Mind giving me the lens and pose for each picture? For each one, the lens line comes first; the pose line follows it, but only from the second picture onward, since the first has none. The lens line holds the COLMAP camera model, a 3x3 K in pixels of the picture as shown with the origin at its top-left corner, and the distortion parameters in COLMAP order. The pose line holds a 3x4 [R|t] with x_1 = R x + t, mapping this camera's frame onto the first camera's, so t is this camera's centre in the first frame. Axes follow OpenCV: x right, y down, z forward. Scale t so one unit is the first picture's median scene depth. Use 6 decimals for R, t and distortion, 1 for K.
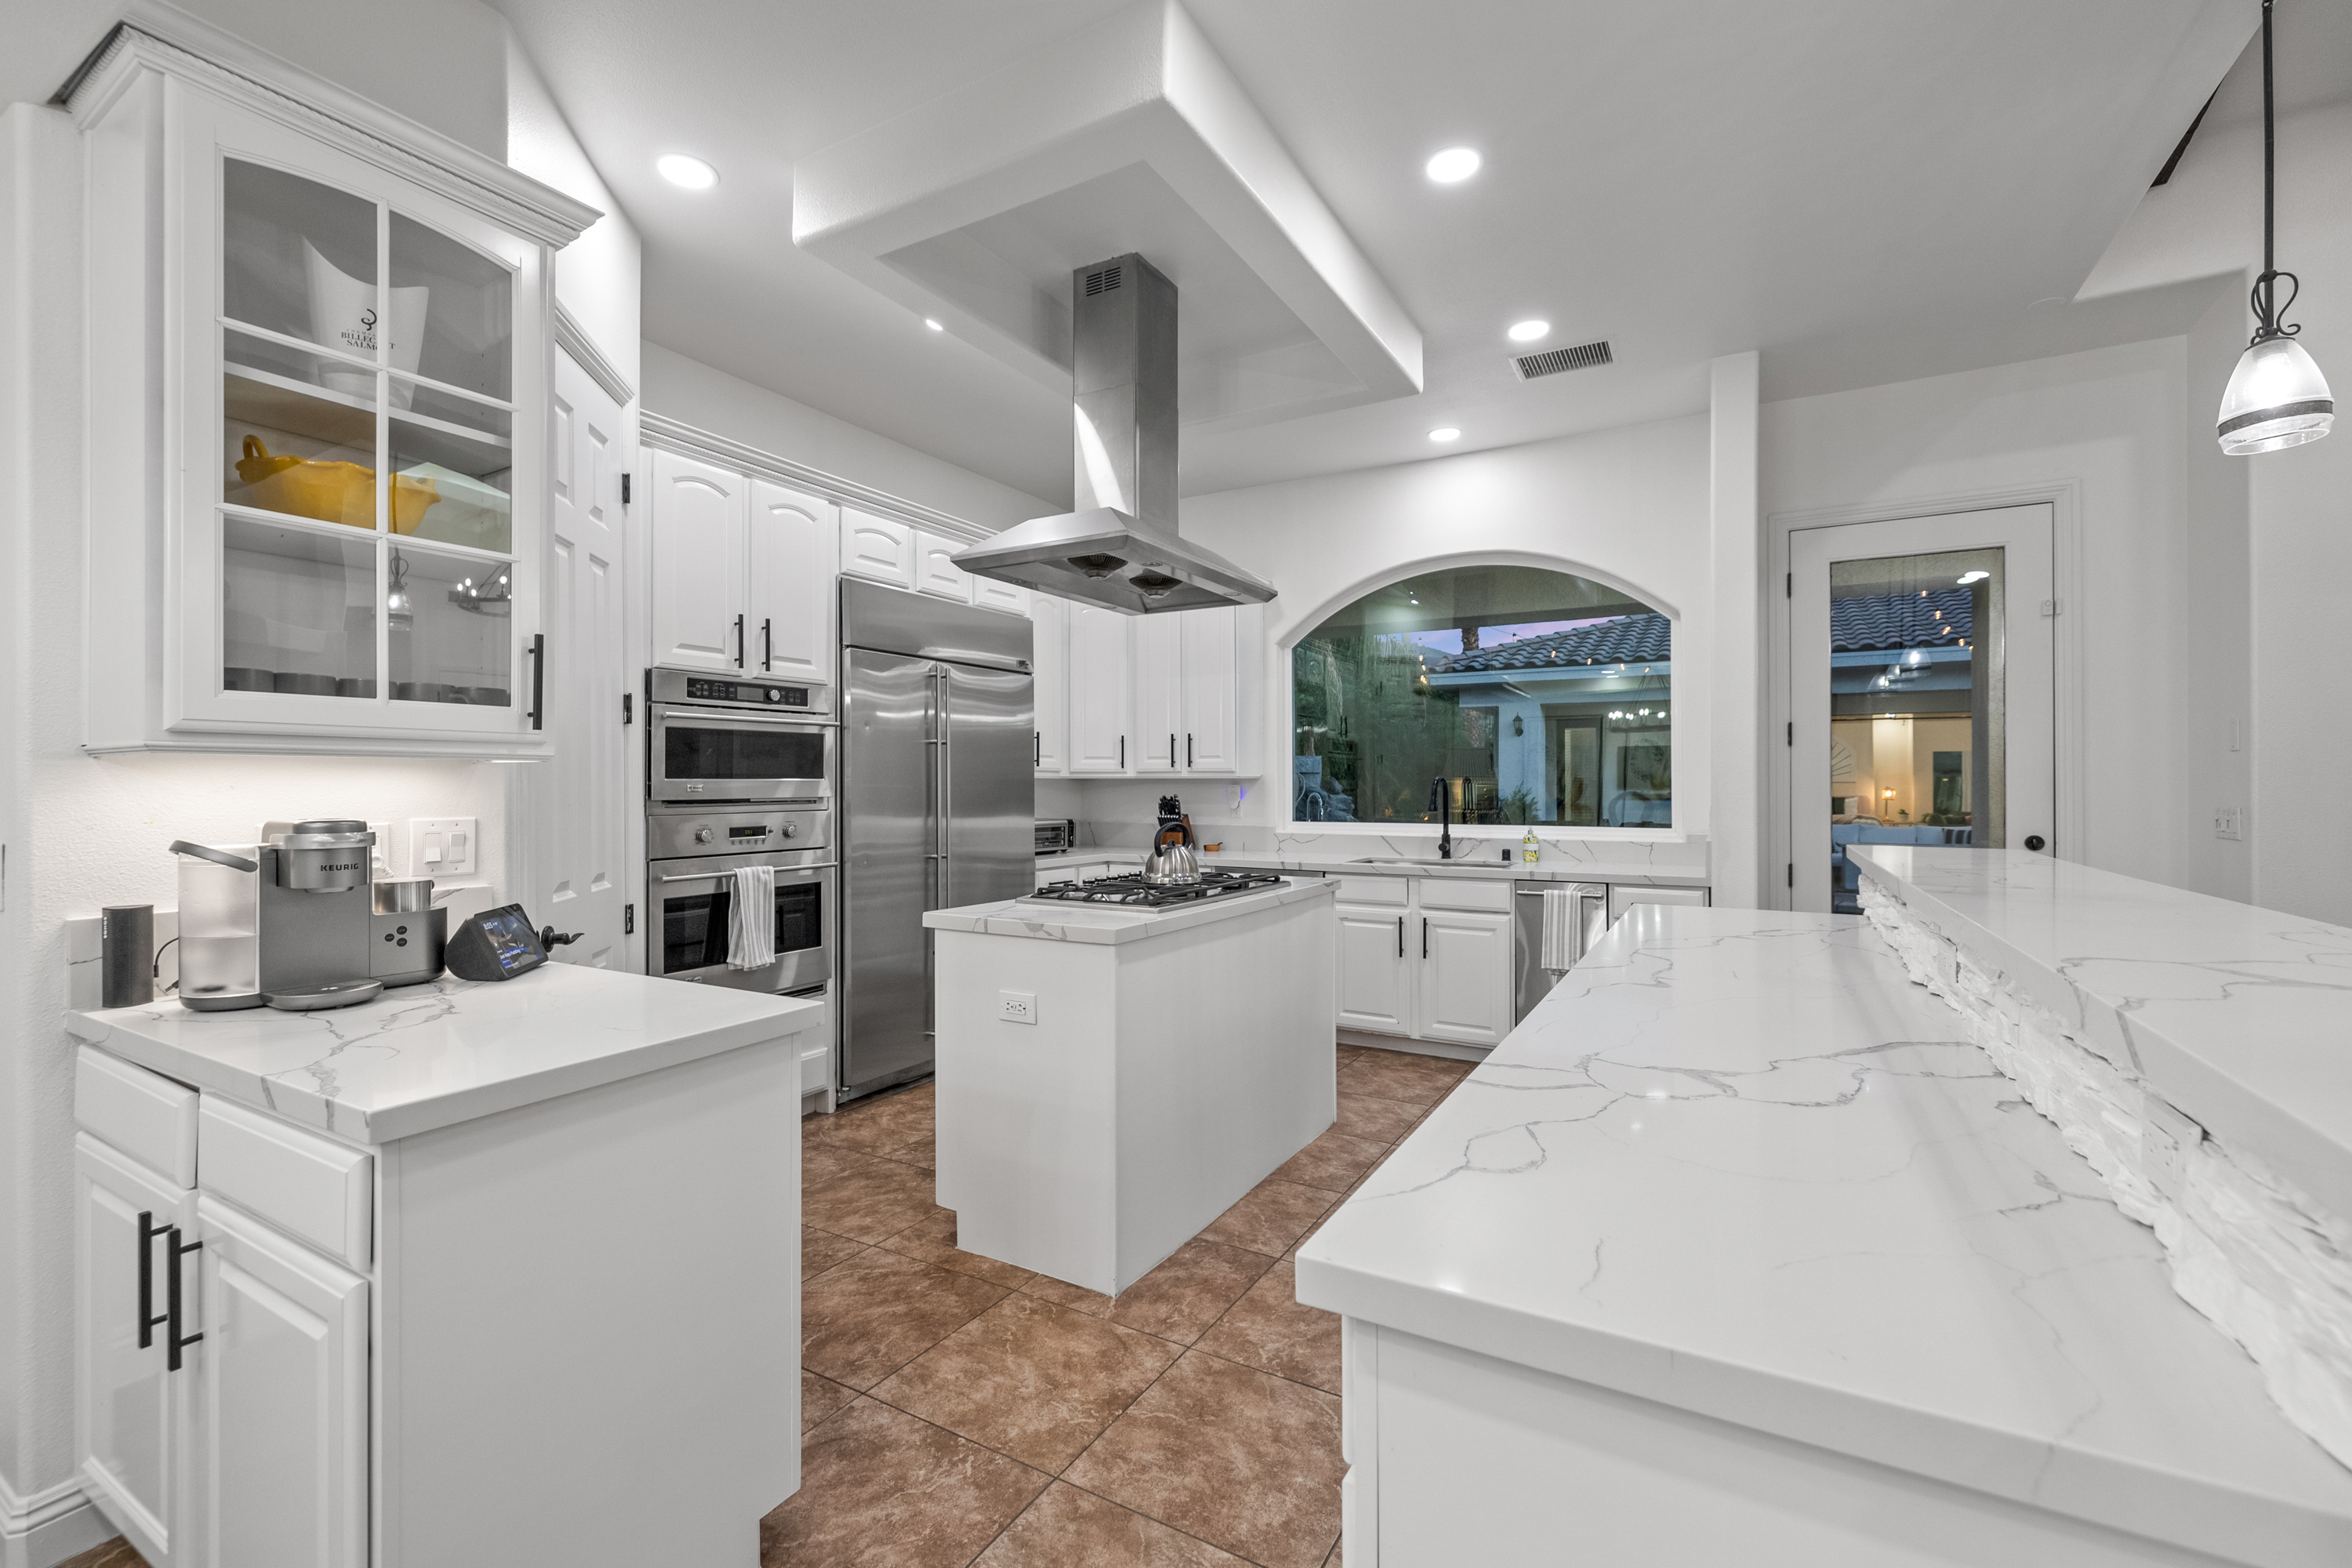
lens RADIAL K [[1002.6, 0, 1166.3], [0, 1002.6, 765.3], [0, 0, 1]] dist [0.001269, 0.000379]
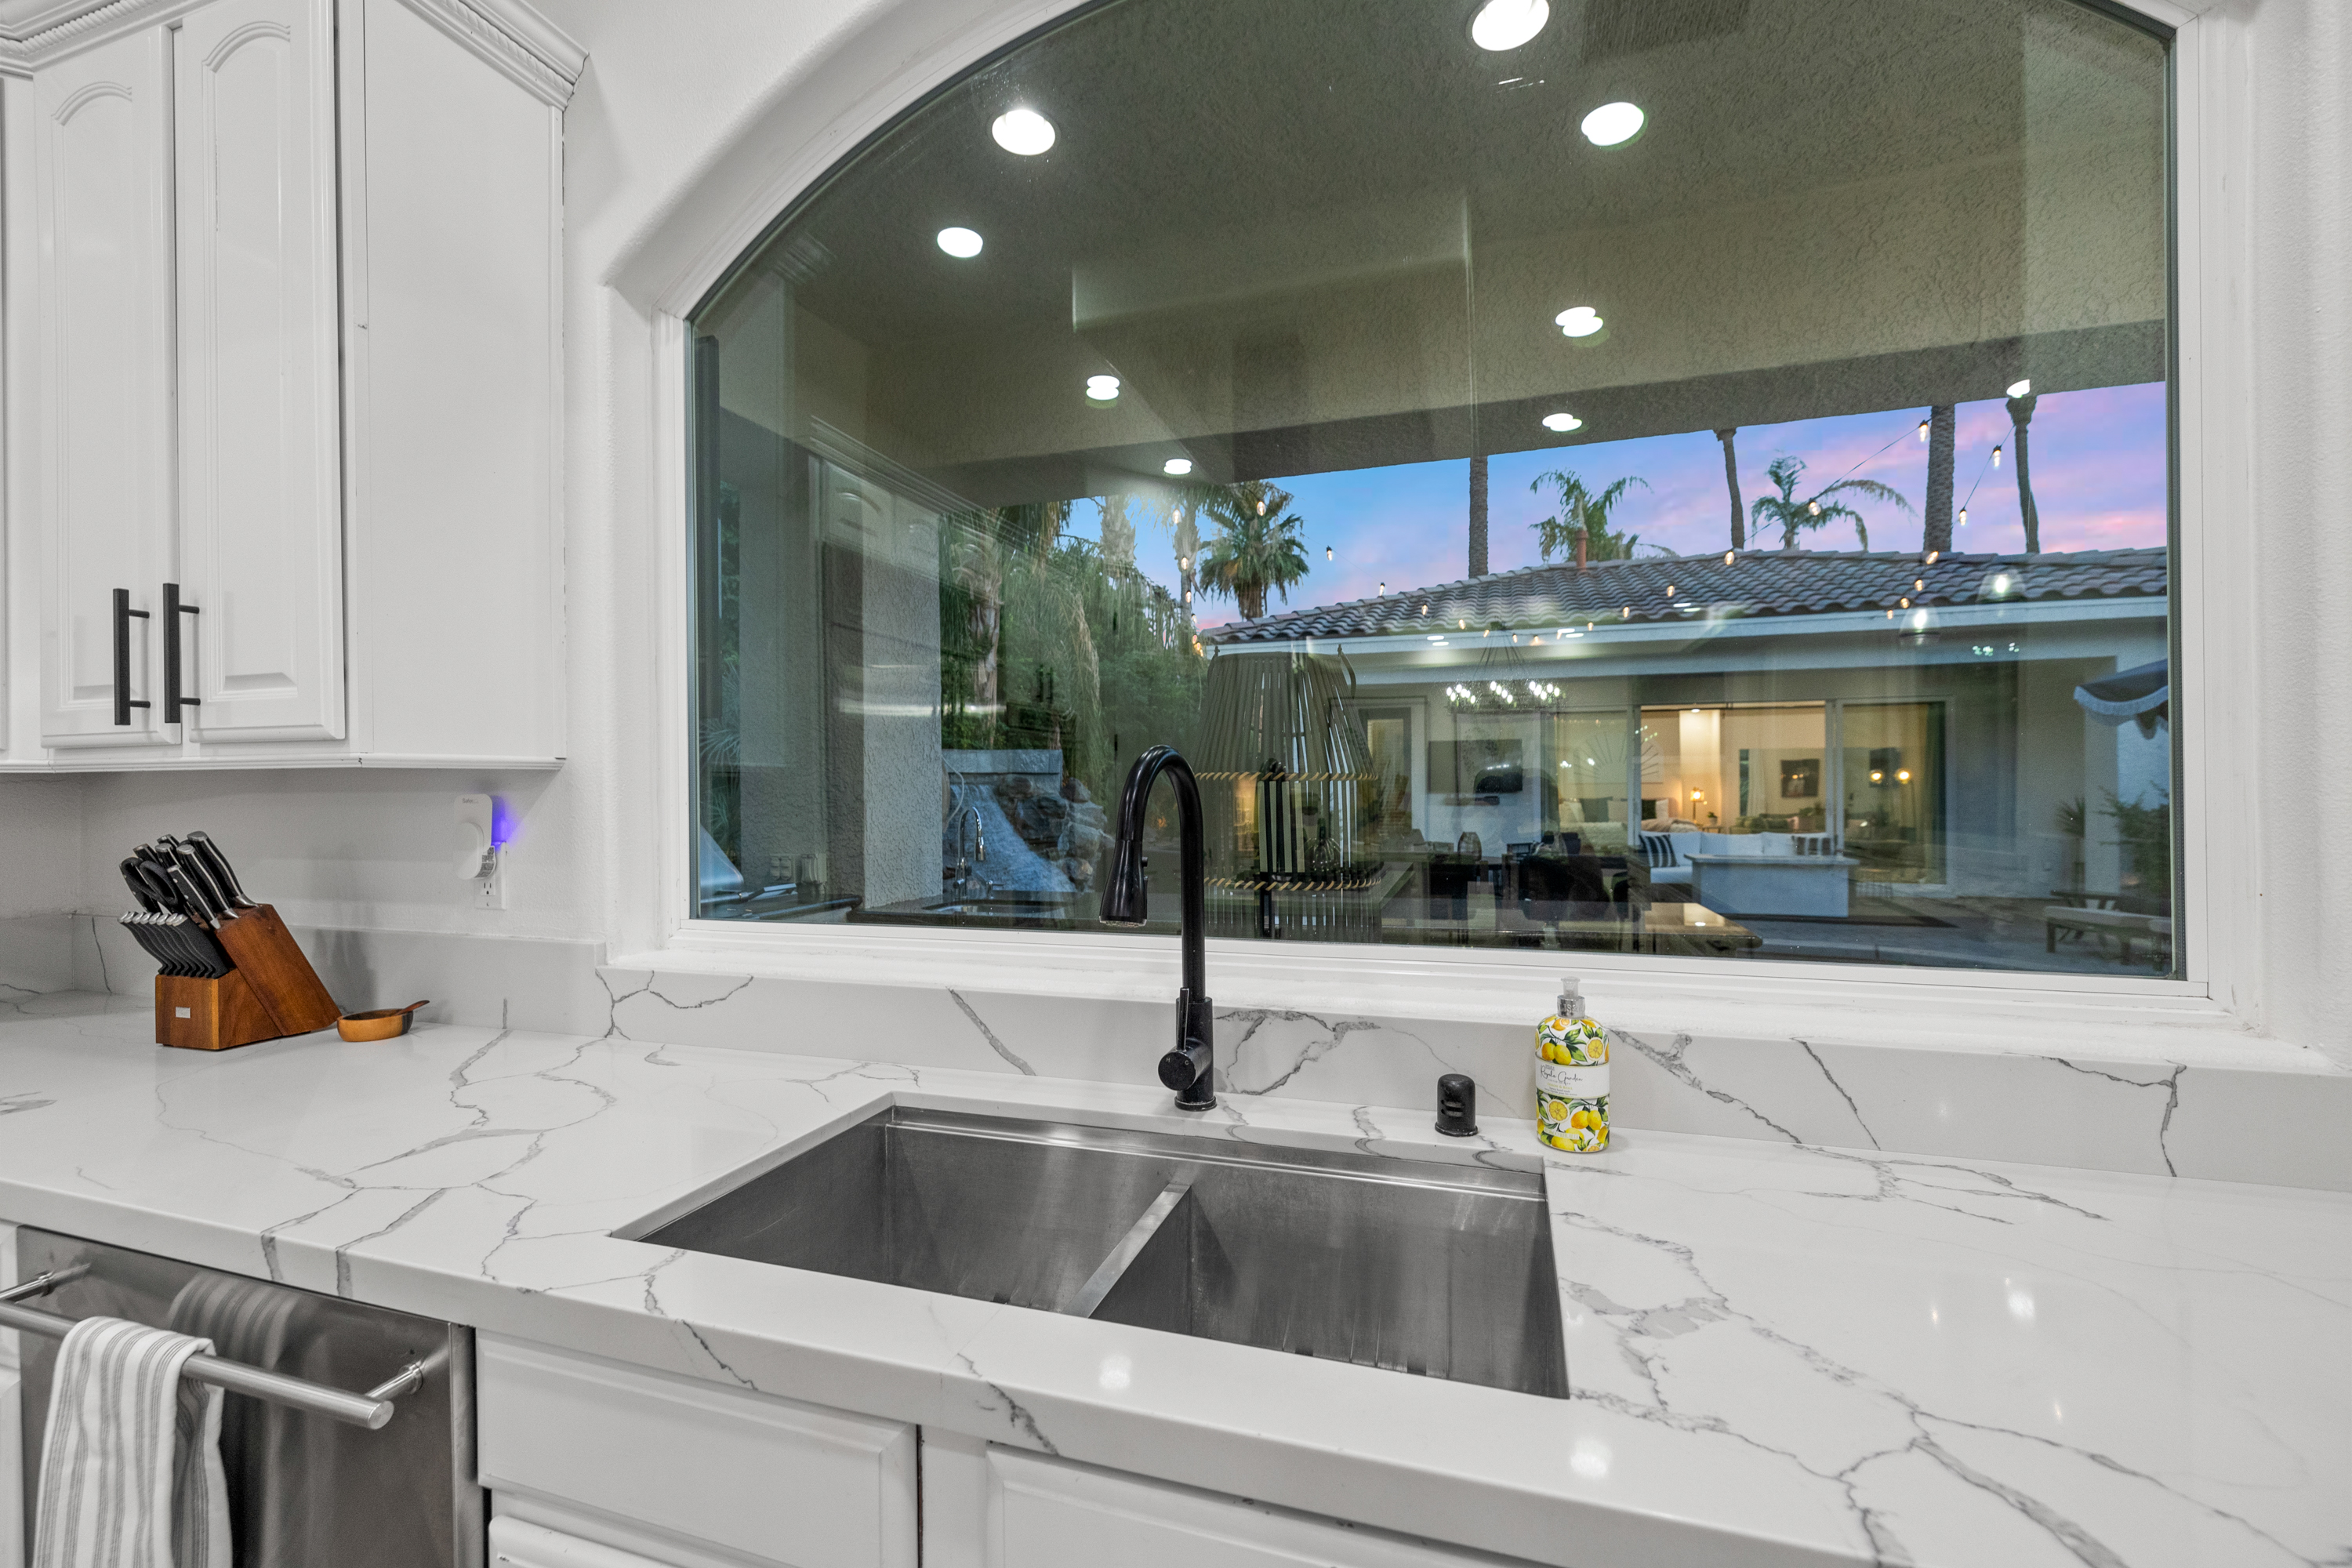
lens RADIAL K [[982.5, 0, 1176.0], [0, 982.5, 784.0], [0, 0, 1]] dist [0.001221, 0.000251]
pose [[0.977212, -0.006596, 0.212162, 0.201275], [0.003913, 0.999907, 0.013064, 0.014120], [-0.212229, -0.011936, 0.977147, 0.690749]]
